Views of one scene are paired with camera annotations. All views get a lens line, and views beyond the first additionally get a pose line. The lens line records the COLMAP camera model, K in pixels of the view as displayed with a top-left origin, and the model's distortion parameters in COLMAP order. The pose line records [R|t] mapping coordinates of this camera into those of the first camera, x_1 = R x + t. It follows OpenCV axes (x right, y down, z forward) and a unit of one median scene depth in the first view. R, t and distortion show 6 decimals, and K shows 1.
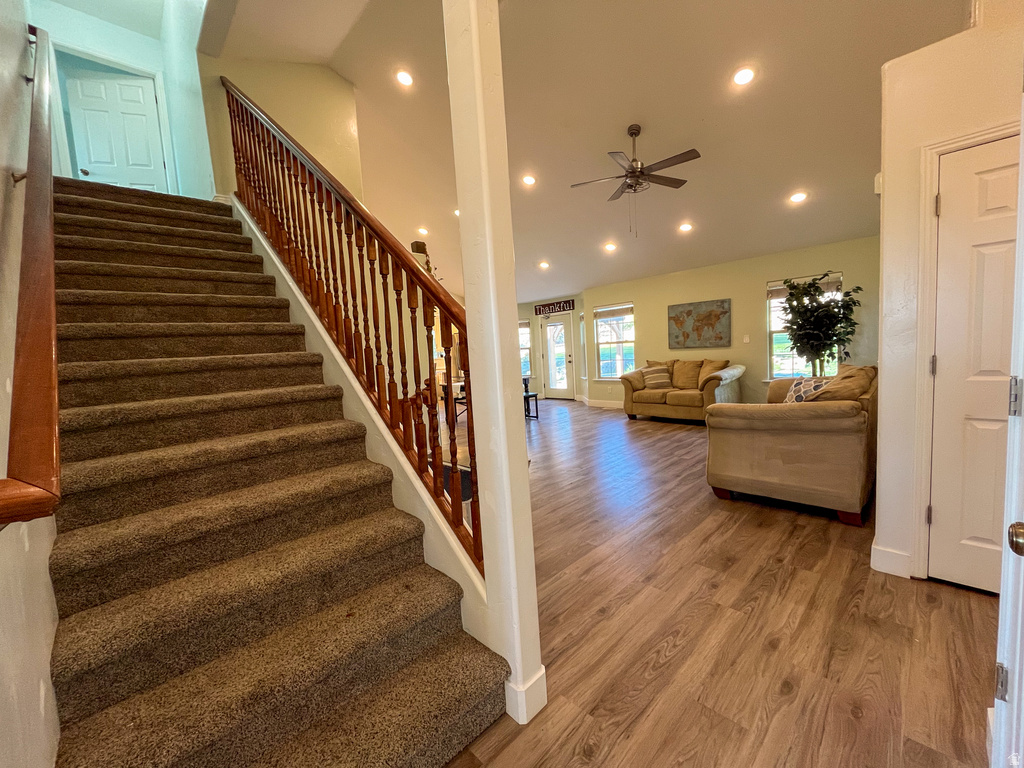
lens RADIAL K [[412.2, 0, 508.3], [0, 412.2, 391.1], [0, 0, 1]] dist [0.000516, 0.000038]
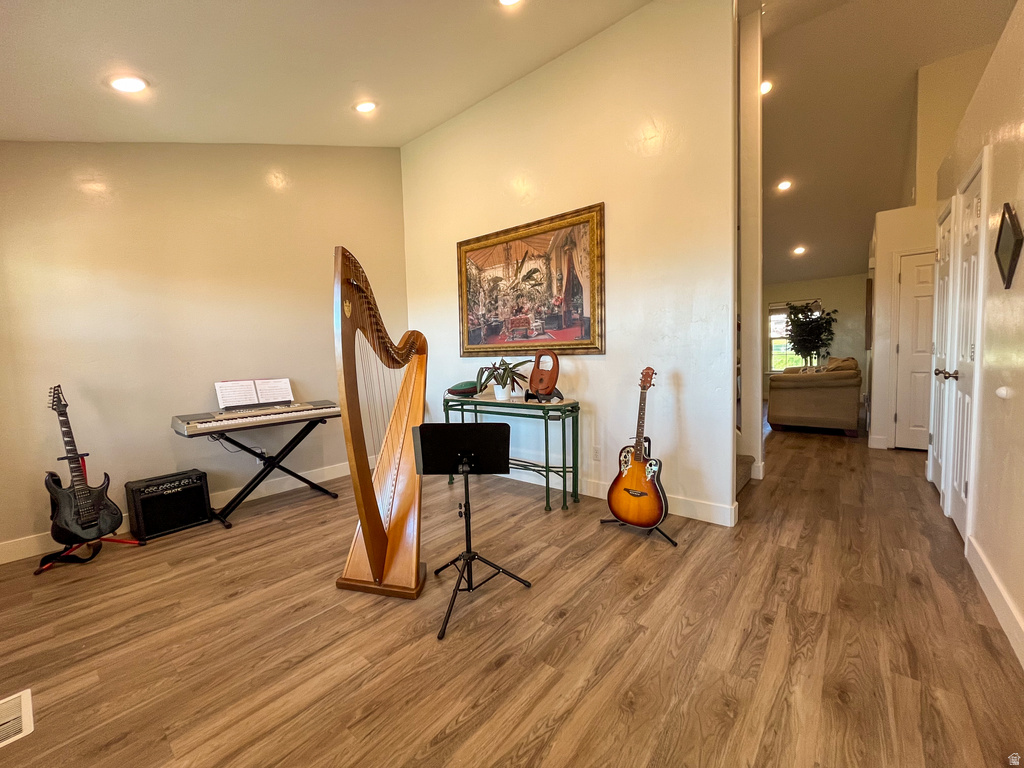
lens RADIAL K [[412.2, 0, 512.8], [0, 412.2, 382.9], [0, 0, 1]] dist [0.000516, 0.000038]
pose [[0.993613, 0.027036, 0.109551, -0.489498], [-0.023629, 0.999199, -0.032281, 0.094738], [-0.110336, 0.029487, 0.993457, -0.374615]]
